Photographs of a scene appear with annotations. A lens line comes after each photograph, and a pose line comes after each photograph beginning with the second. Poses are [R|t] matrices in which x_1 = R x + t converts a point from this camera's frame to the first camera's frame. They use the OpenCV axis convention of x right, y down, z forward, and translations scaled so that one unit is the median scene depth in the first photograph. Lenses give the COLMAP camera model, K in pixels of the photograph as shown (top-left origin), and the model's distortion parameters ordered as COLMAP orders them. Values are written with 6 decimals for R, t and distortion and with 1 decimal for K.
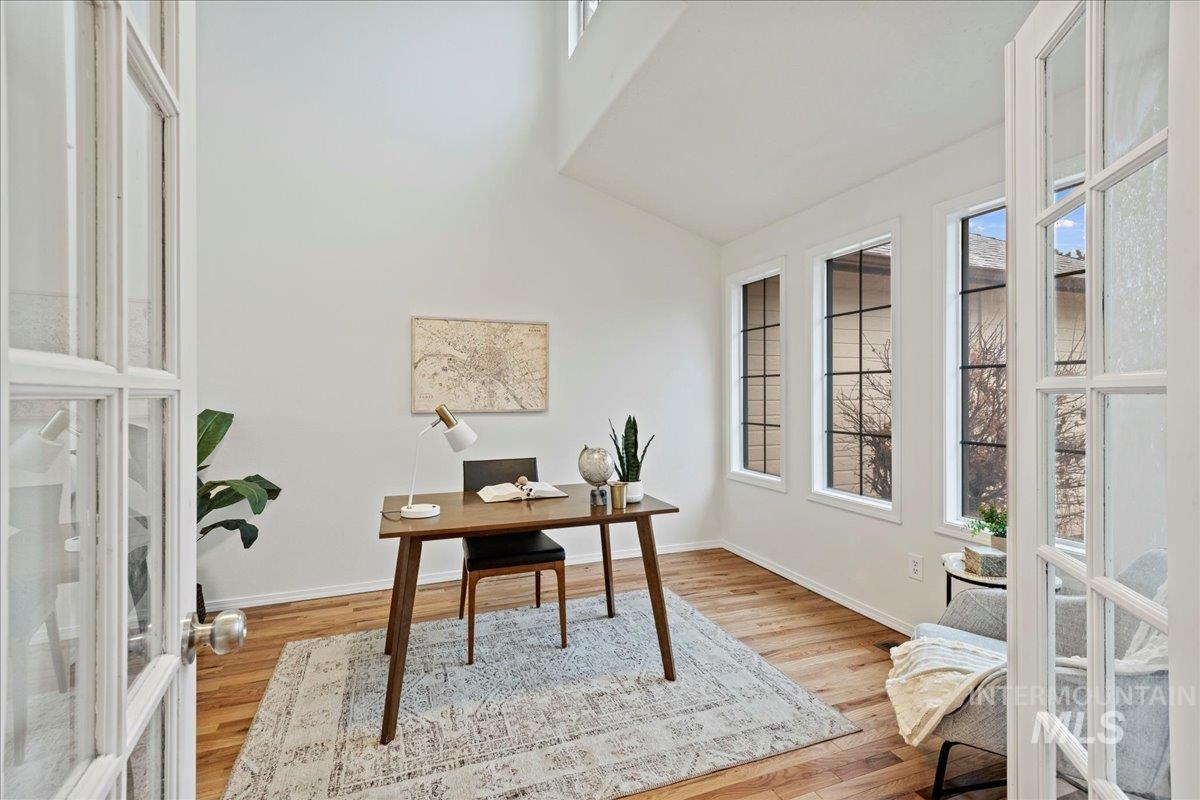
lens RADIAL K [[545.7, 0, 596.5], [0, 545.7, 396.3], [0, 0, 1]] dist [0.022598, -0.000006]
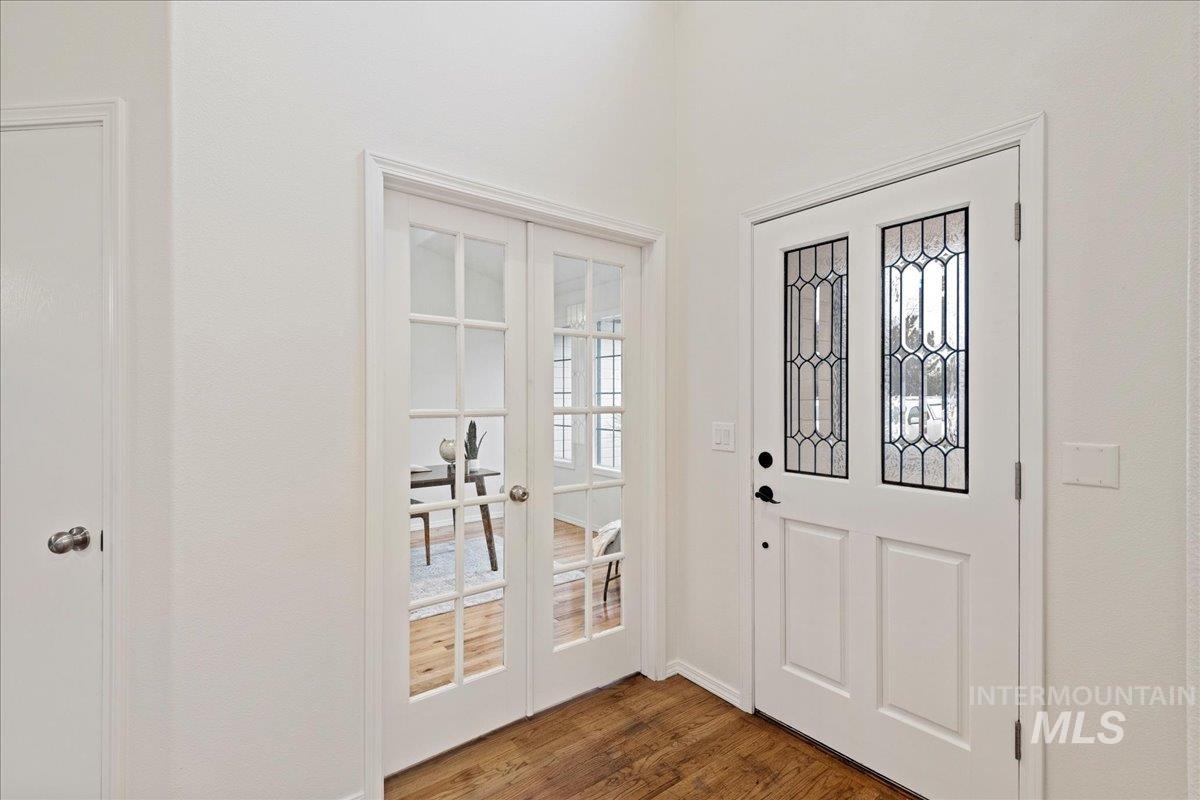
lens RADIAL K [[545.7, 0, 596.5], [0, 545.7, 396.3], [0, 0, 1]] dist [0.022598, -0.000006]
pose [[0.958036, 0.002639, 0.286635, -0.052216], [0.000426, 0.999943, -0.010630, -0.018628], [-0.286647, 0.010306, 0.957981, -0.718326]]
